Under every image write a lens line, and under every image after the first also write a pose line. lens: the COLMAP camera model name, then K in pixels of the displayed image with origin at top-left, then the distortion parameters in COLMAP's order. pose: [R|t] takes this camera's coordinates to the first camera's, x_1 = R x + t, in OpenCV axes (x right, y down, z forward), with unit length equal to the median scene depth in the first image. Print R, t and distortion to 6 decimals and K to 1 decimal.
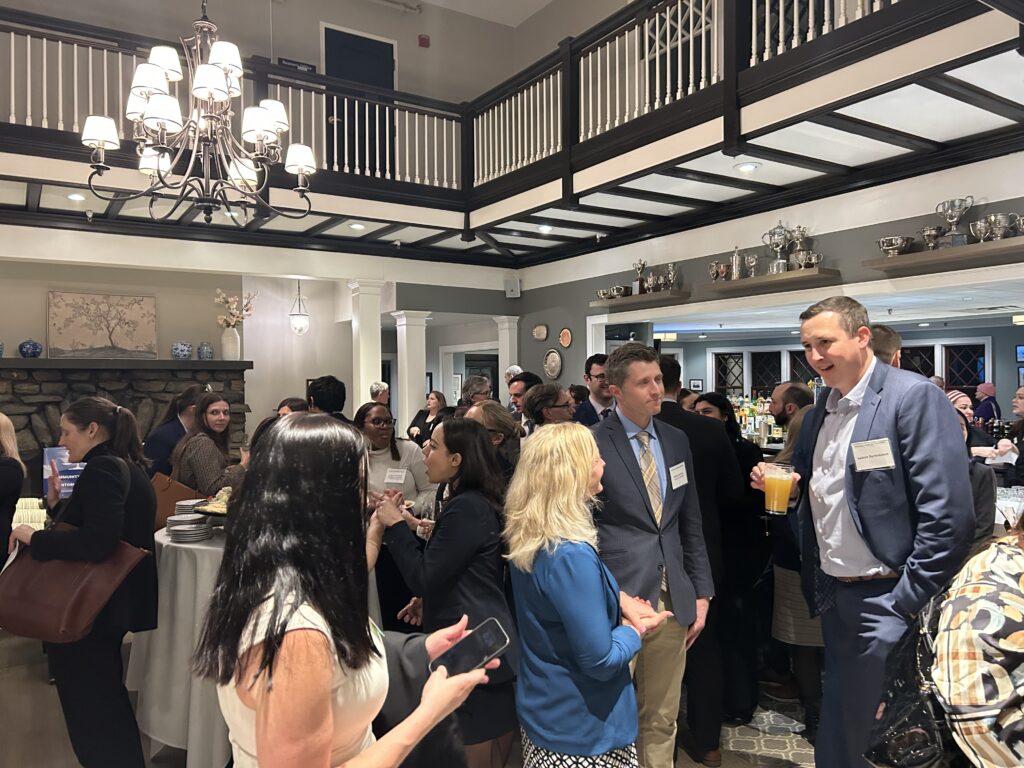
lens RADIAL K [[767.8, 0, 512.1], [0, 767.8, 380.2], [0, 0, 1]] dist [0.045144, 0.001963]
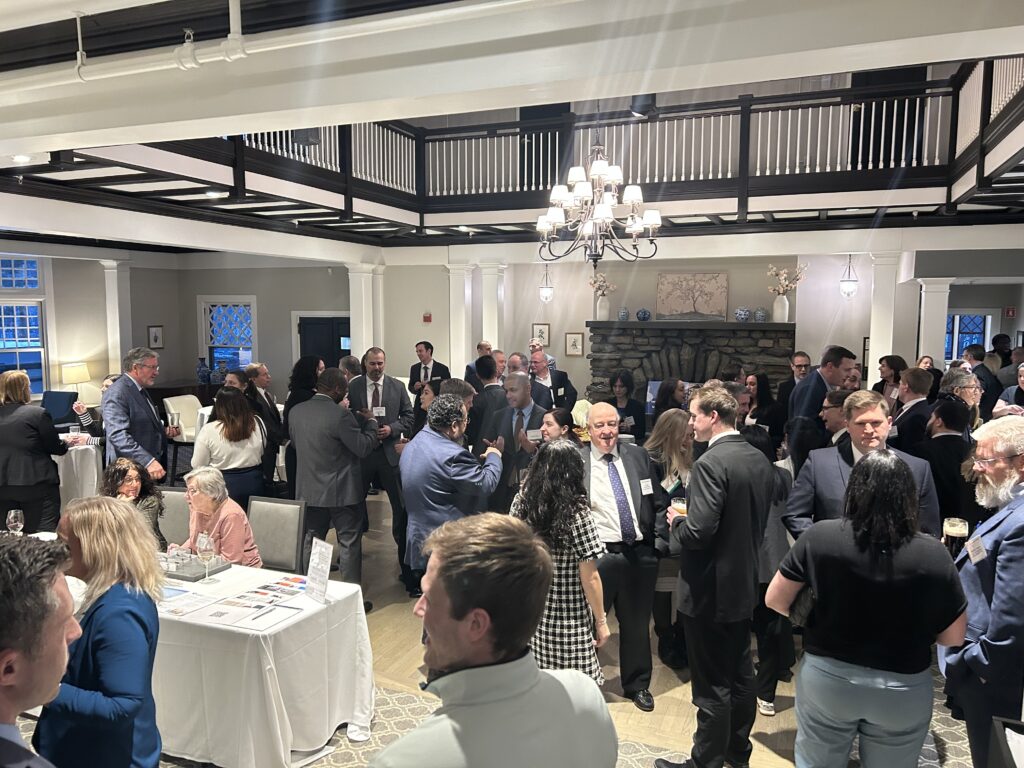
lens RADIAL K [[767.8, 0, 512.4], [0, 767.8, 385.6], [0, 0, 1]] dist [0.045144, 0.001963]
pose [[0.583269, 0.091911, -0.807062, 0.413532], [-0.008181, 0.994192, 0.107310, -0.057598], [0.812238, -0.055988, 0.580634, -0.063262]]
